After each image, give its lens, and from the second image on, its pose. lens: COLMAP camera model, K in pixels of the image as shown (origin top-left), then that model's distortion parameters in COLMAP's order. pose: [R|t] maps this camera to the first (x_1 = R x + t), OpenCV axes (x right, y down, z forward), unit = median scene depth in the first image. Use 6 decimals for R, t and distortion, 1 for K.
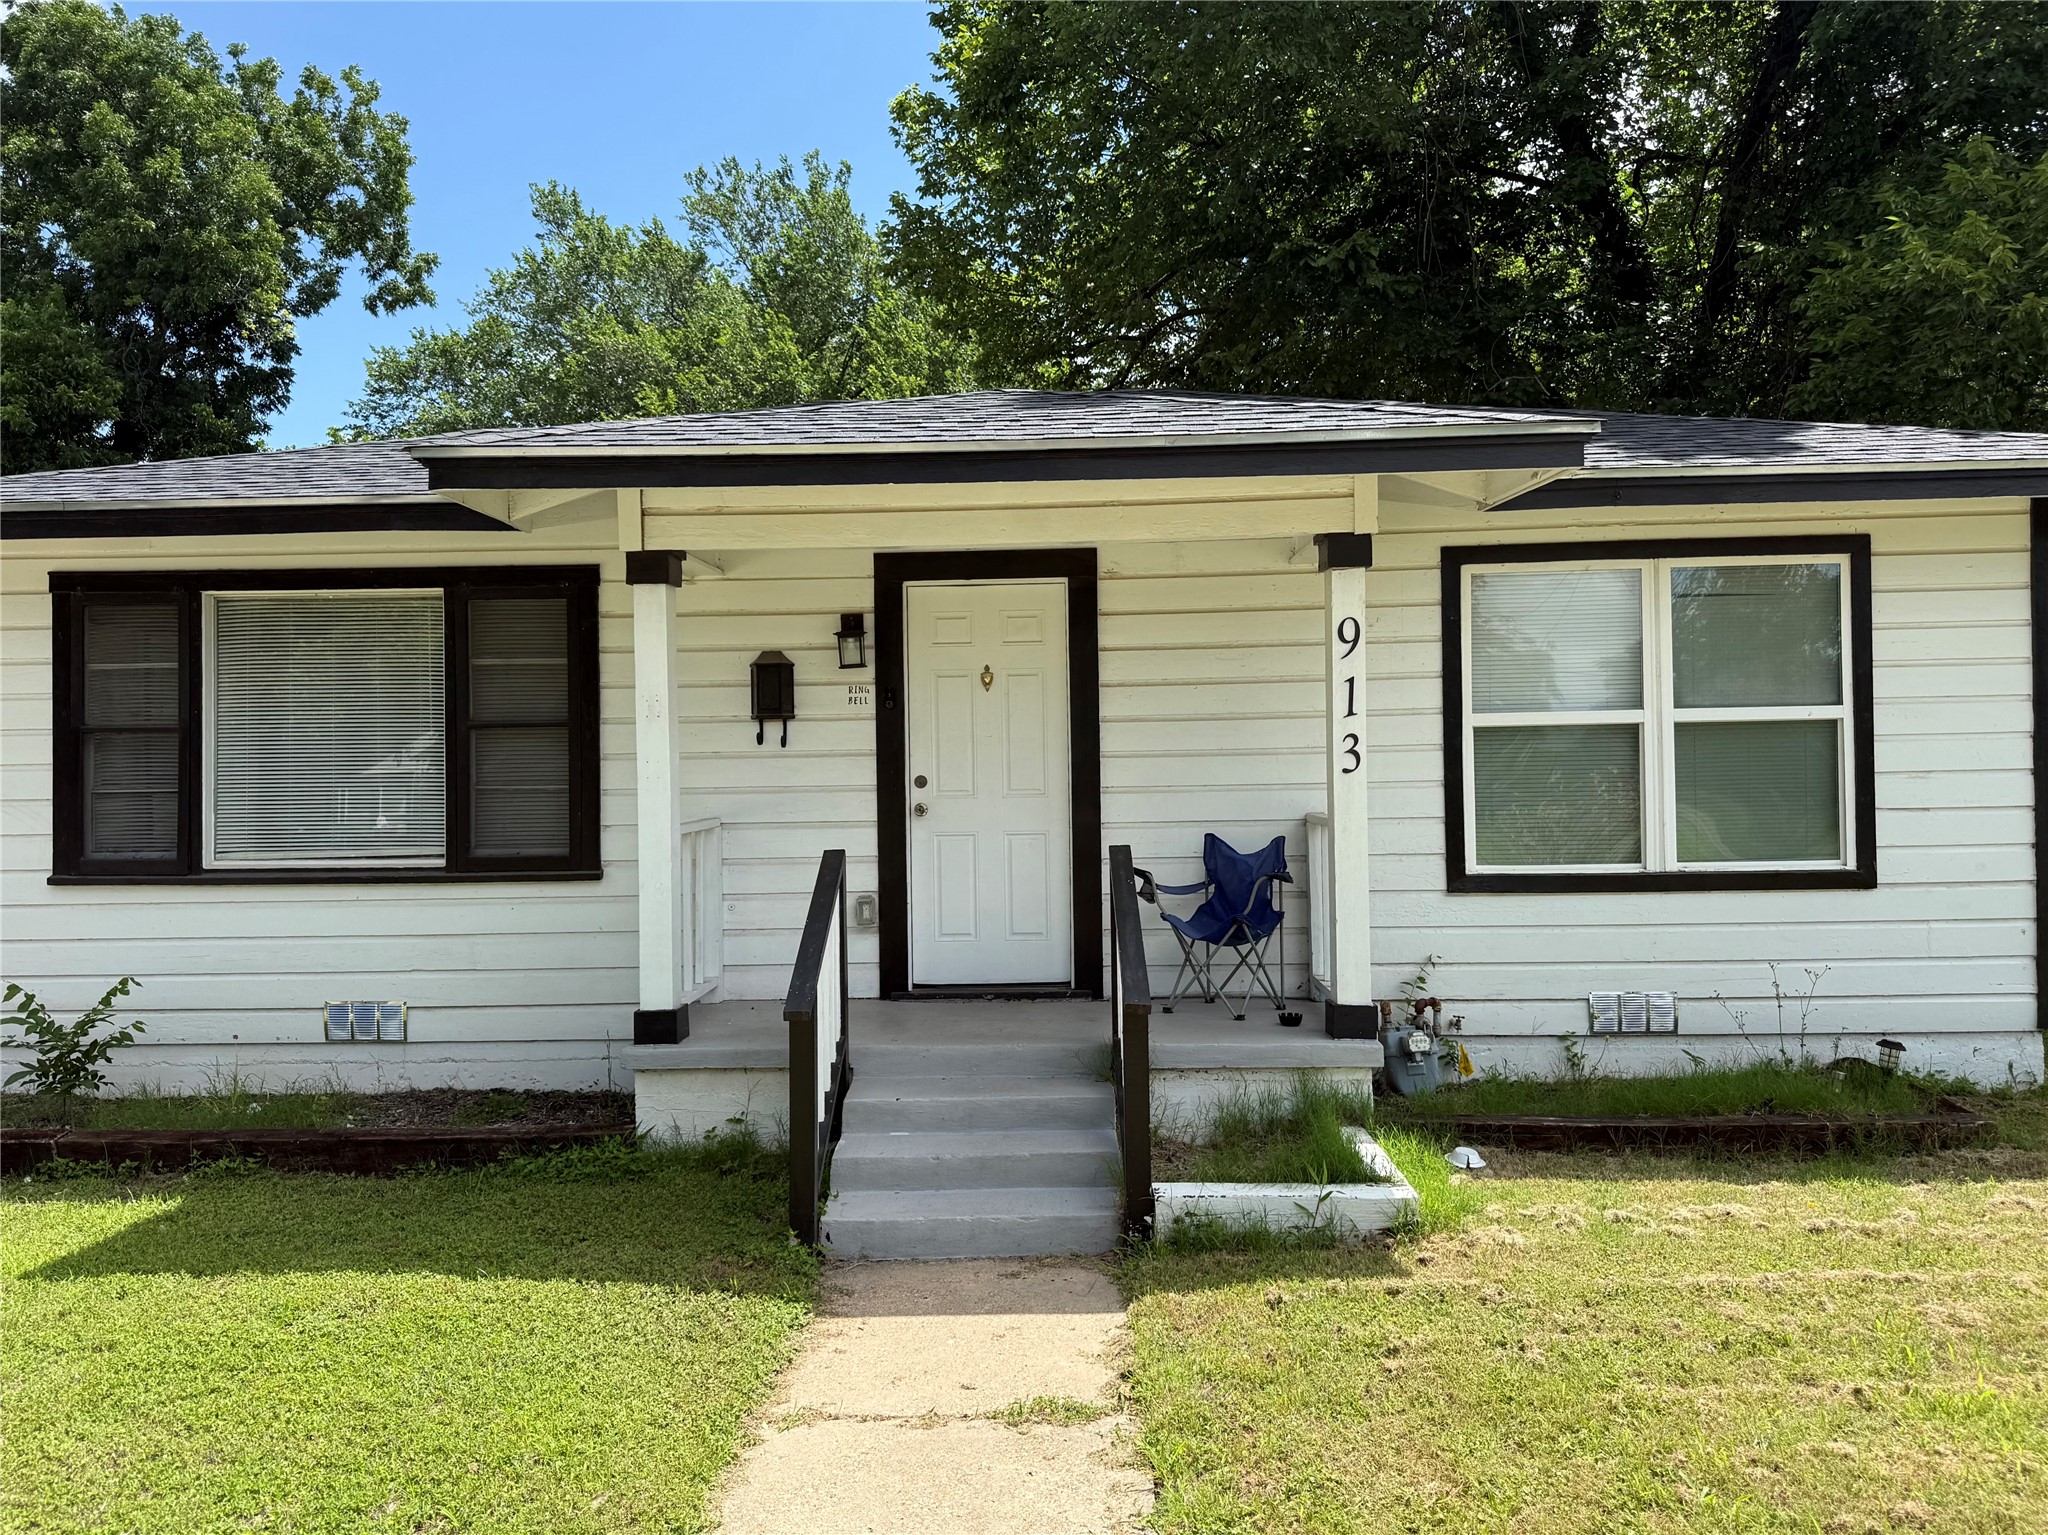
lens RADIAL K [[1582.7, 0, 1020.1], [0, 1582.7, 759.6], [0, 0, 1]] dist [0.056255, -0.037618]
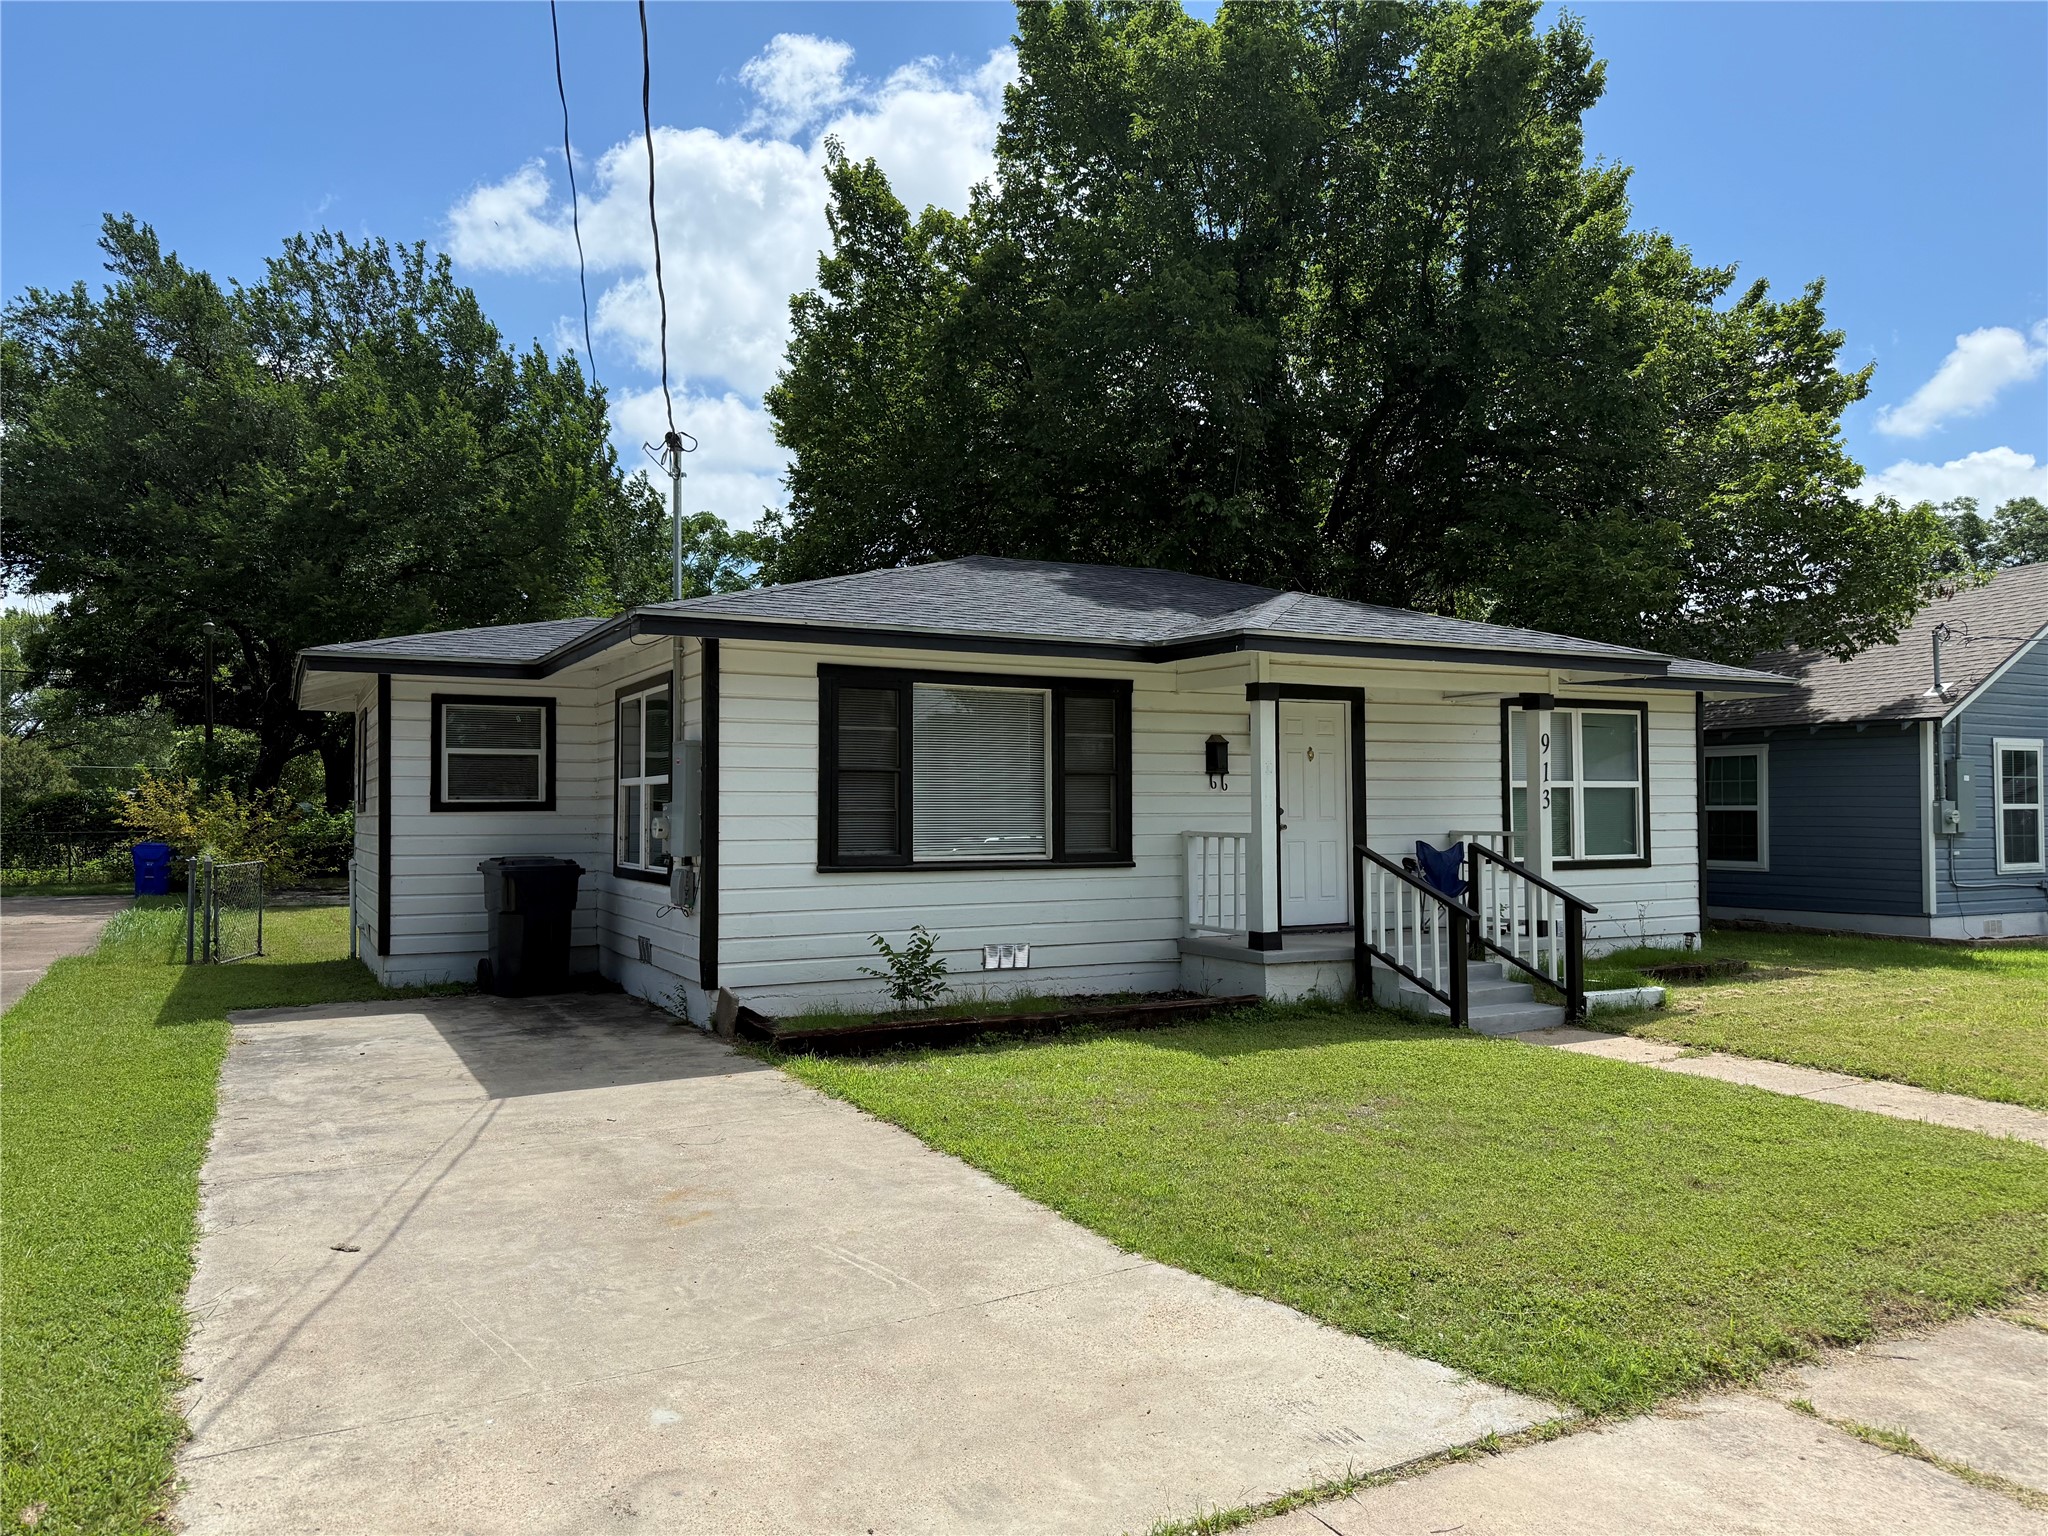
lens RADIAL K [[1437.7, 0, 1020.6], [0, 1437.7, 765.6], [0, 0, 1]] dist [0.044659, -0.023788]
pose [[0.871572, 0.029145, 0.489400, -1.125404], [-0.013753, 0.999292, -0.035018, 0.023559], [-0.490074, 0.023790, 0.871356, -0.269780]]
